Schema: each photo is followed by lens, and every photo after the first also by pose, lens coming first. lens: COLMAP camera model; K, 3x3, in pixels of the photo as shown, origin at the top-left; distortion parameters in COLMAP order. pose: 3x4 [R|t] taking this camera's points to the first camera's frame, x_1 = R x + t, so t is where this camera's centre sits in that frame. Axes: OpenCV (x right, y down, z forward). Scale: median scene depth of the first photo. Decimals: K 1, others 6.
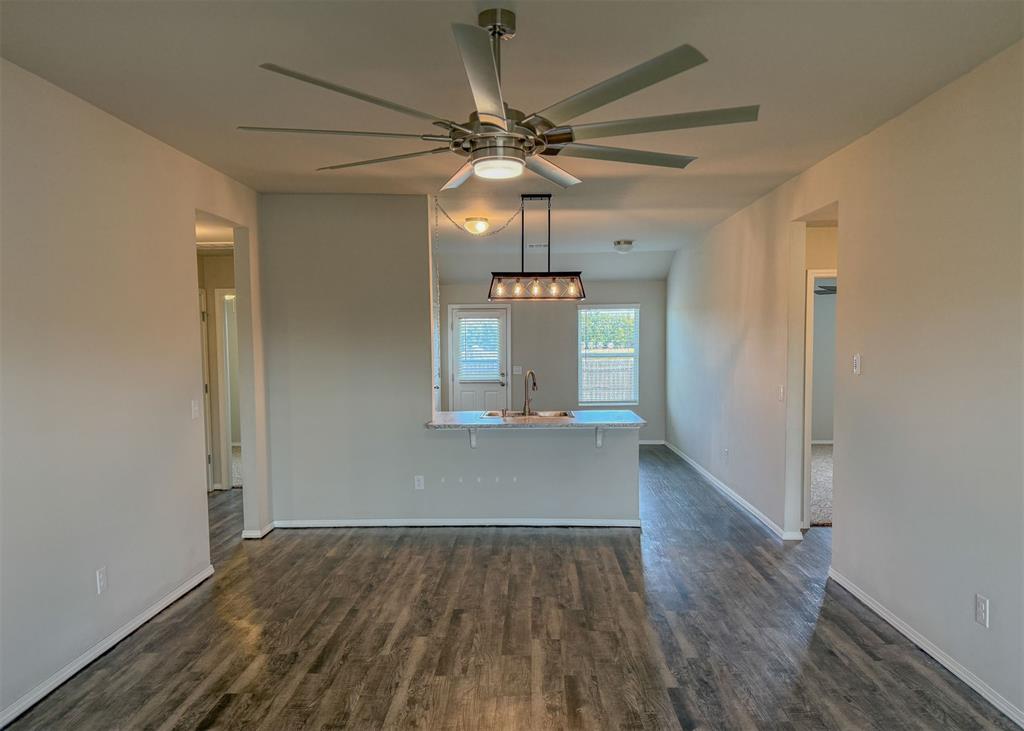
lens RADIAL K [[701.0, 0, 507.2], [0, 701.0, 410.4], [0, 0, 1]] dist [-0.005763, -0.003784]
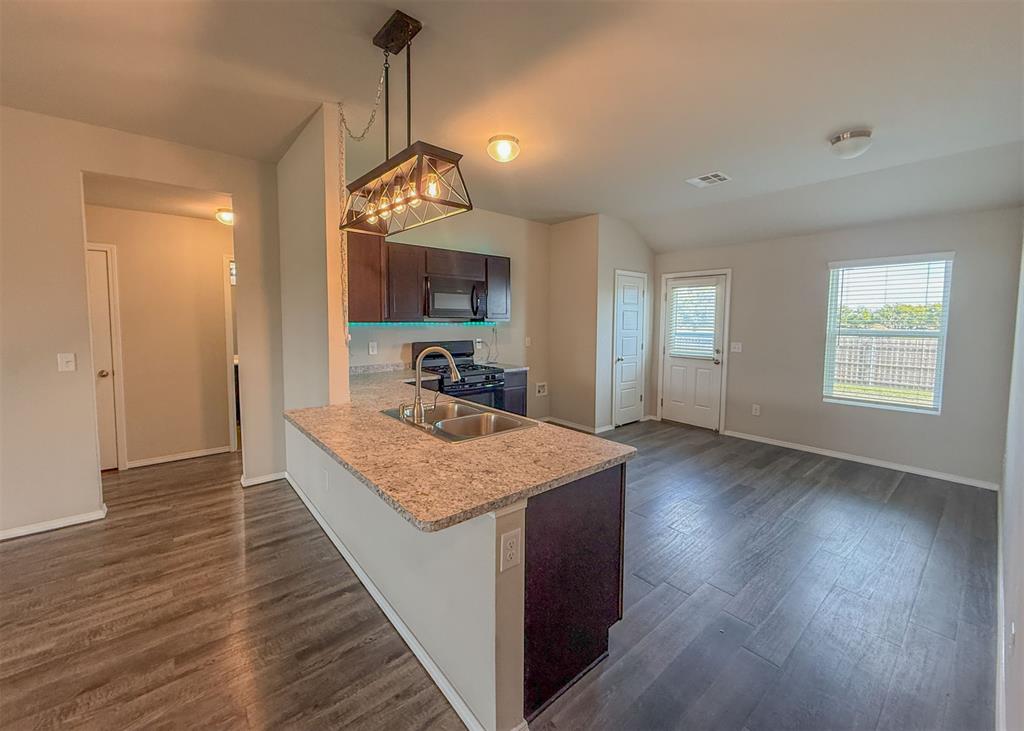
lens RADIAL K [[407.6, 0, 513.2], [0, 407.6, 347.9], [0, 0, 1]] dist [-0.000147, -0.000144]
pose [[0.672267, 0.066617, -0.737305, 0.342263], [-0.089194, 0.995977, 0.008662, -0.064953], [0.734916, 0.059940, 0.675504, 0.833671]]
